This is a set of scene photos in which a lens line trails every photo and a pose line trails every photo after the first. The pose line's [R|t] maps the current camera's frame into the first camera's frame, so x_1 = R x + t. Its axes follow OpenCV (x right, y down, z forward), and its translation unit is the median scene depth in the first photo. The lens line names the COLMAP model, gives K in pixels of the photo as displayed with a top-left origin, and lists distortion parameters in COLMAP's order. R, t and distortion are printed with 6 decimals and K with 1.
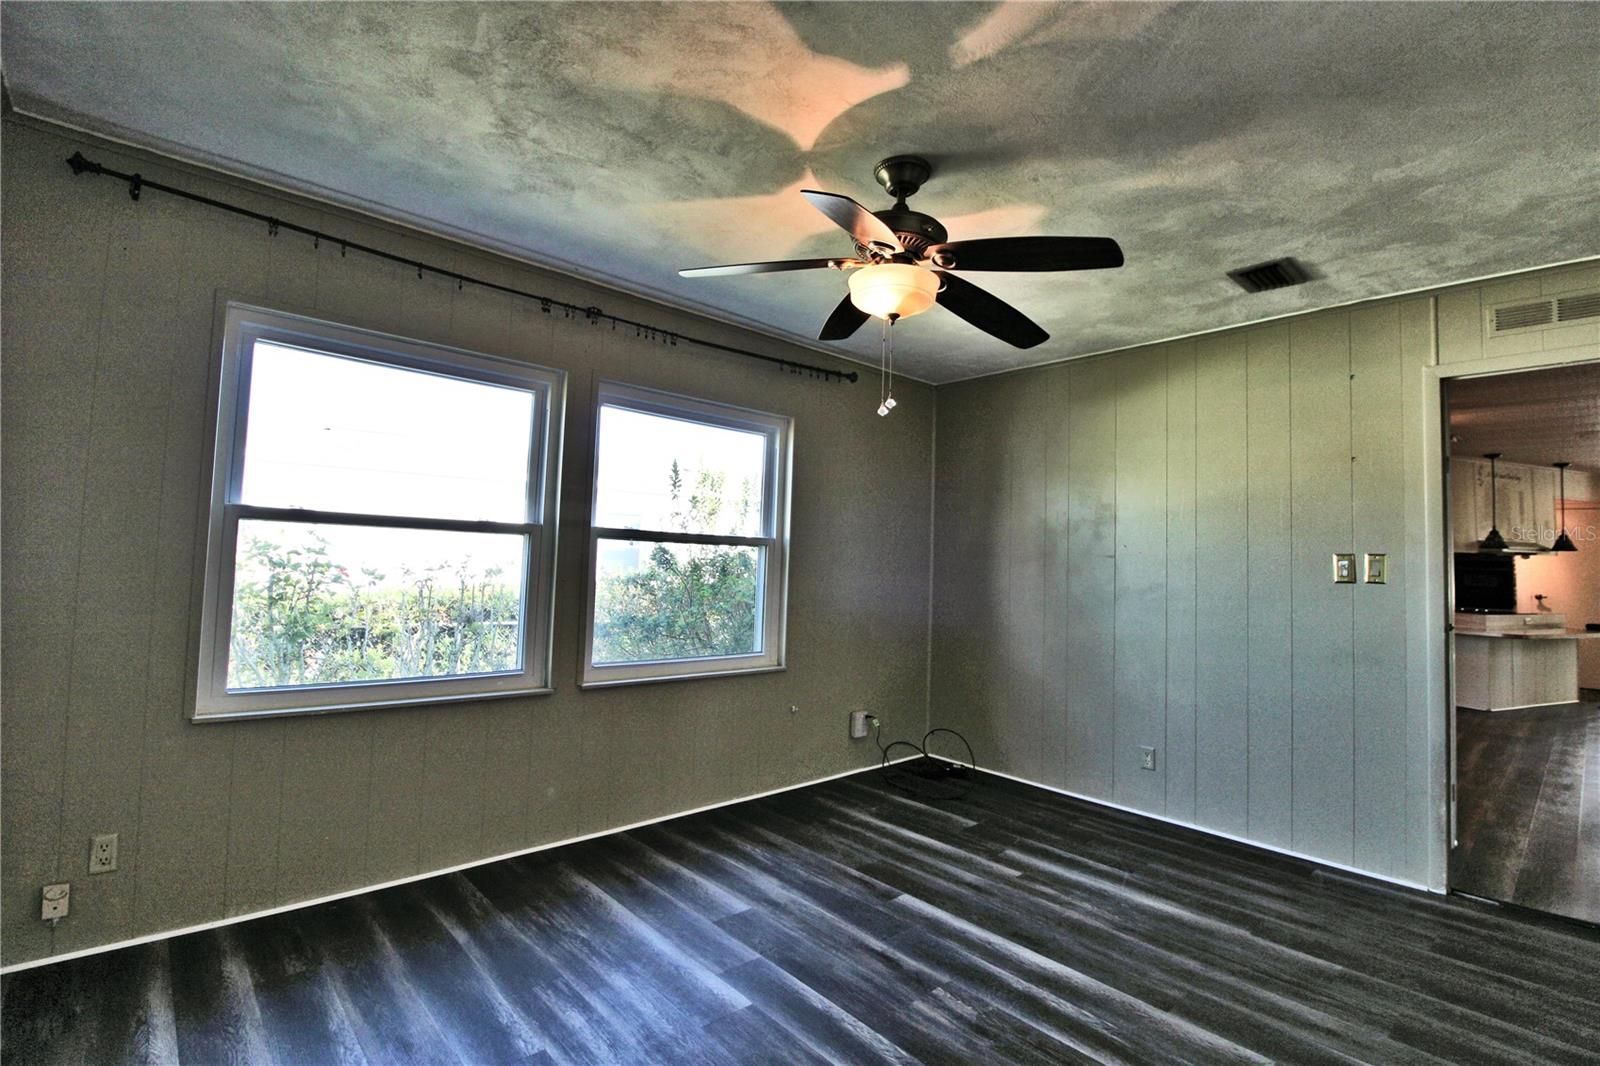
lens RADIAL K [[739.7, 0, 796.6], [0, 739.7, 521.9], [0, 0, 1]] dist [0.011651, -0.018911]
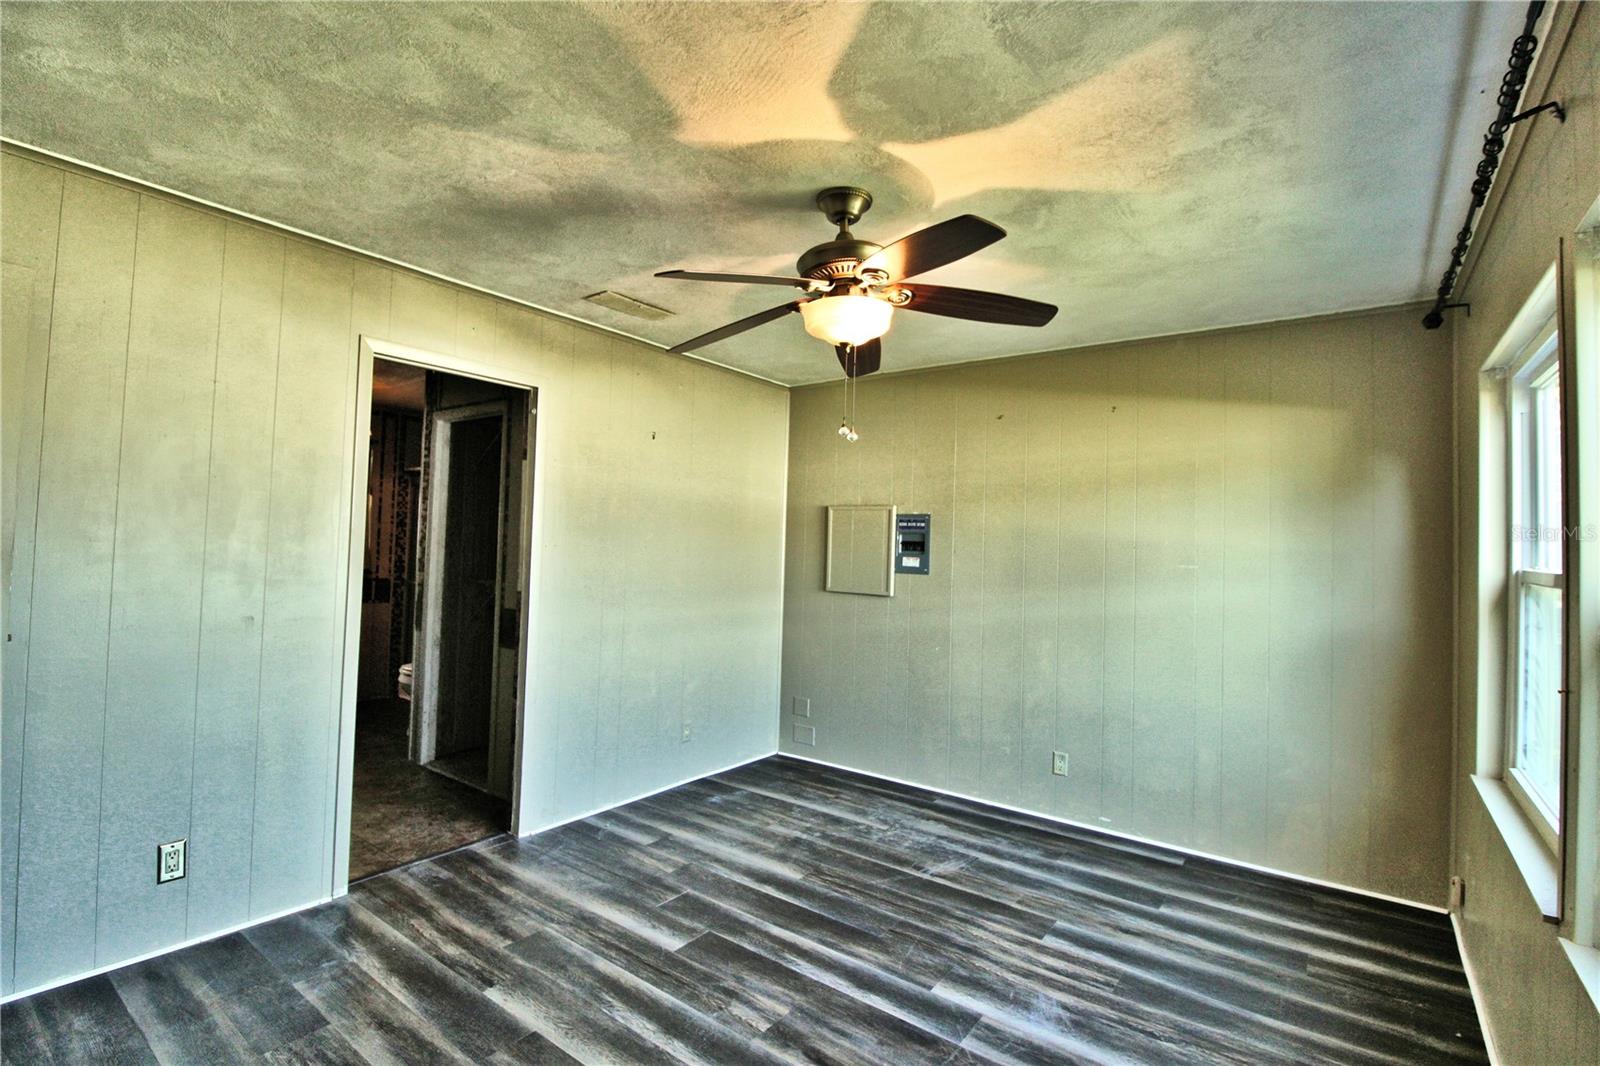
lens RADIAL K [[739.7, 0, 796.6], [0, 739.7, 521.9], [0, 0, 1]] dist [0.011651, -0.018911]
pose [[-0.978725, -0.074010, -0.191366, 0.401557], [-0.056401, 0.993793, -0.095889, 0.068634], [0.197274, -0.083056, -0.976824, 2.101032]]
